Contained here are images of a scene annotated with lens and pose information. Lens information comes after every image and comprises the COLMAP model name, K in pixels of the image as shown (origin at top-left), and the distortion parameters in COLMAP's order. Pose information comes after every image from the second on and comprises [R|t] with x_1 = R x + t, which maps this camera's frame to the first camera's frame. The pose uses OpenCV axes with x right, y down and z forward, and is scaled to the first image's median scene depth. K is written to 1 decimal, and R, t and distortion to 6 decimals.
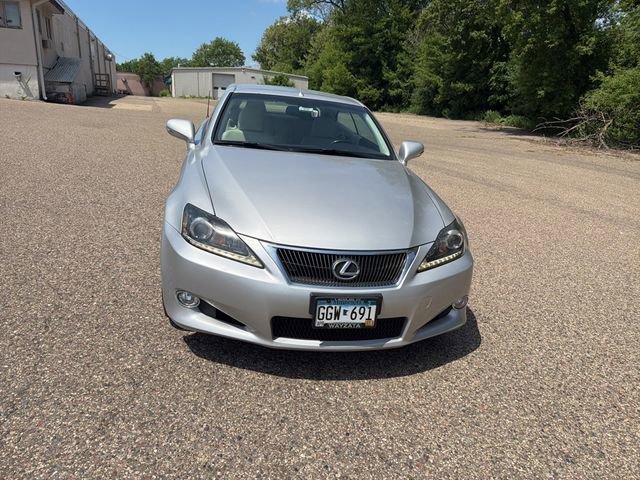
lens RADIAL K [[443.4, 0, 321.0], [0, 443.4, 241.0], [0, 0, 1]] dist [0.036332, -0.051178]
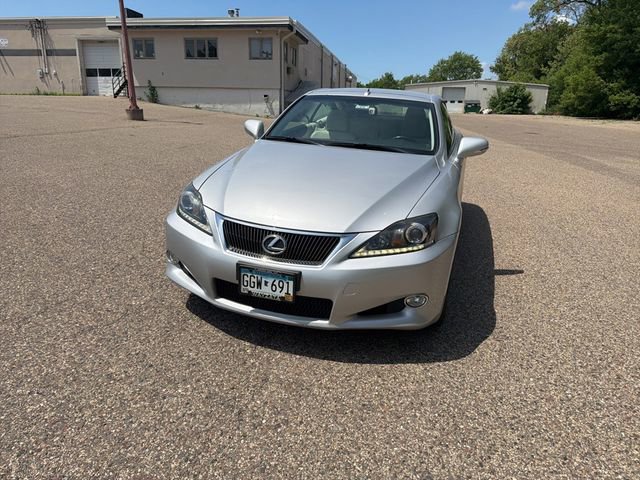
lens RADIAL K [[443.4, 0, 324.7], [0, 443.4, 238.2], [0, 0, 1]] dist [0.036332, -0.051178]
pose [[0.883590, 0.096569, -0.458195, 0.058114], [-0.112822, 0.993582, -0.008161, 0.003860], [0.454466, 0.058905, 0.888814, 0.008386]]
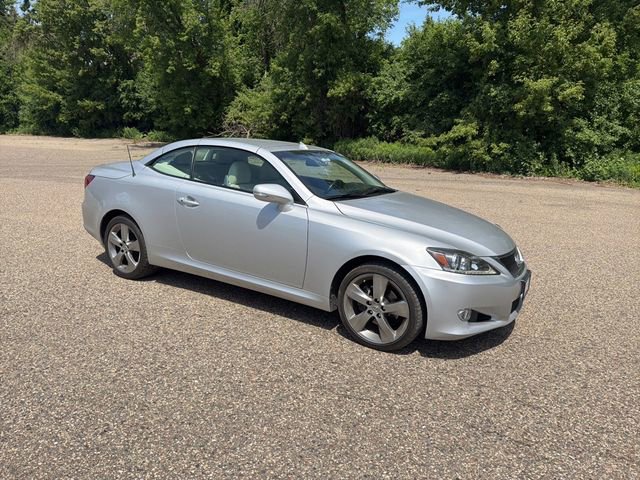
lens RADIAL K [[443.4, 0, 318.6], [0, 443.4, 237.9], [0, 0, 1]] dist [0.036332, -0.051178]
pose [[0.679064, -0.225945, 0.698442, -0.135708], [0.248049, 0.966115, 0.071370, -0.027339], [-0.690901, 0.124783, 0.712099, 0.029700]]
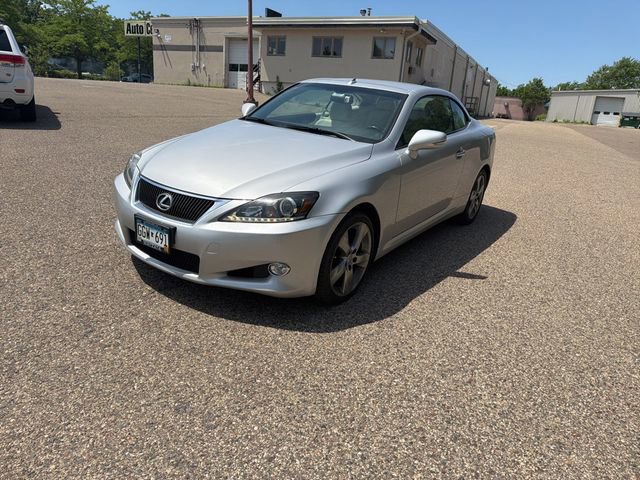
lens RADIAL K [[443.4, 0, 324.8], [0, 443.4, 243.2], [0, 0, 1]] dist [0.036332, -0.051178]
pose [[0.712674, 0.207069, -0.670237, 0.108565], [-0.238231, 0.970100, 0.046396, 0.001022], [0.659804, 0.126606, 0.740695, 0.034436]]
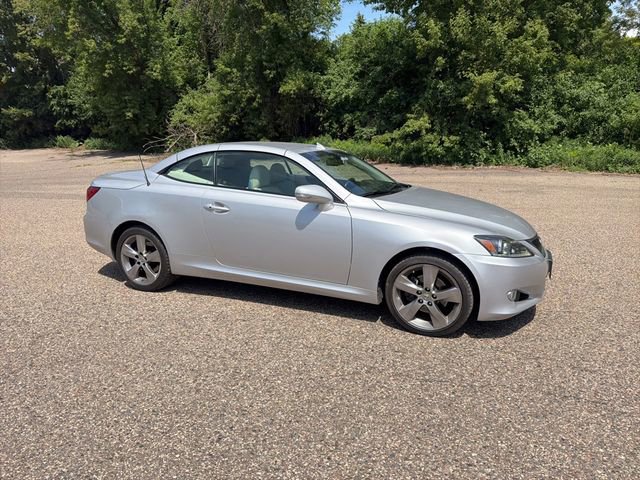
lens RADIAL K [[443.4, 0, 318.1], [0, 443.4, 240.0], [0, 0, 1]] dist [0.036332, -0.051178]
pose [[0.571503, -0.275008, 0.773146, -0.158658], [0.304862, 0.945894, 0.111103, -0.036045], [-0.761869, 0.172207, 0.624420, 0.050143]]
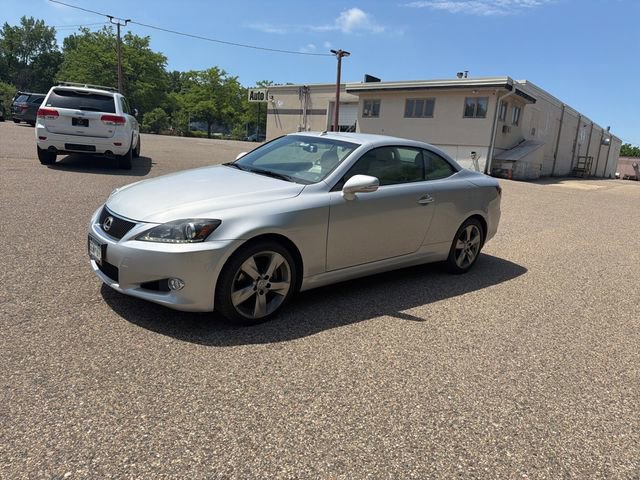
lens RADIAL K [[443.4, 0, 324.4], [0, 443.4, 236.7], [0, 0, 1]] dist [0.036332, -0.051178]
pose [[0.526587, 0.145960, -0.837498, 0.152584], [-0.300451, 0.953526, -0.022730, -0.007168], [0.795258, 0.263596, 0.545968, 0.067637]]
